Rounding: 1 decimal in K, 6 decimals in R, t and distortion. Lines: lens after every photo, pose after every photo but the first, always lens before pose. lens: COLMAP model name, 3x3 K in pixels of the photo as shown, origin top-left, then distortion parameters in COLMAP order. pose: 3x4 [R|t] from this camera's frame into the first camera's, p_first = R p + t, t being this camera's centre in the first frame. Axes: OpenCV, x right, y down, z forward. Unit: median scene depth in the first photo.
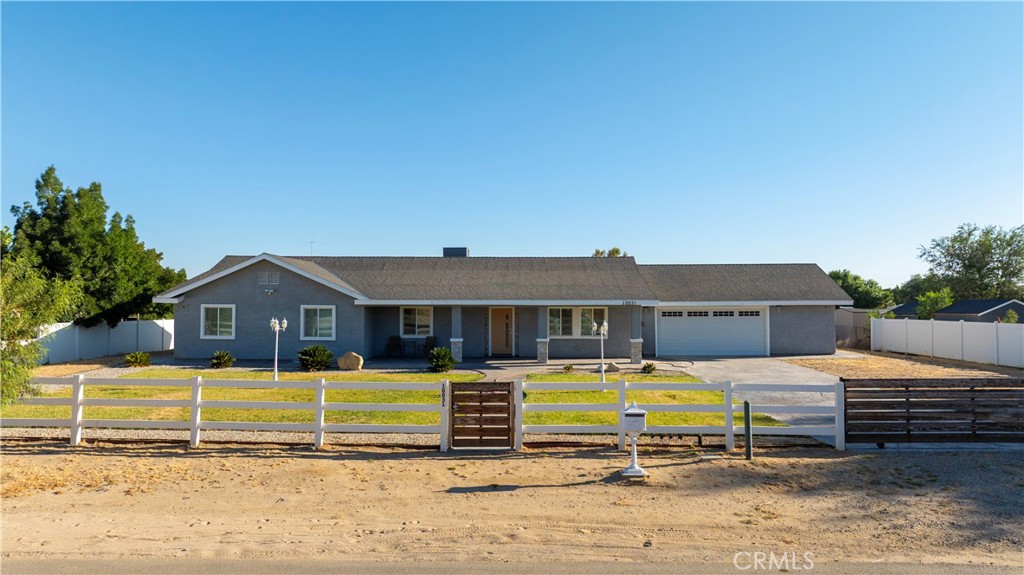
lens RADIAL K [[724.8, 0, 512.0], [0, 724.8, 287.5], [0, 0, 1]] dist [-0.038954, 0.048617]
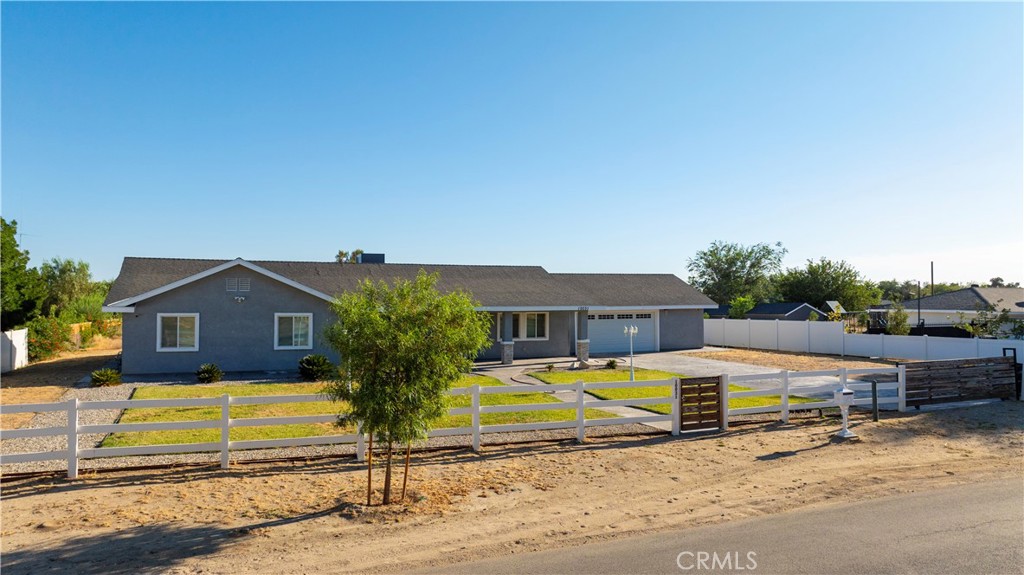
lens RADIAL K [[724.8, 0, 512.0], [0, 724.8, 287.5], [0, 0, 1]] dist [-0.038954, 0.048617]
pose [[0.912369, 0.004227, 0.409348, -0.395552], [-0.004029, 0.999991, -0.001347, -0.009485], [-0.409350, -0.000420, 0.912377, -0.000218]]
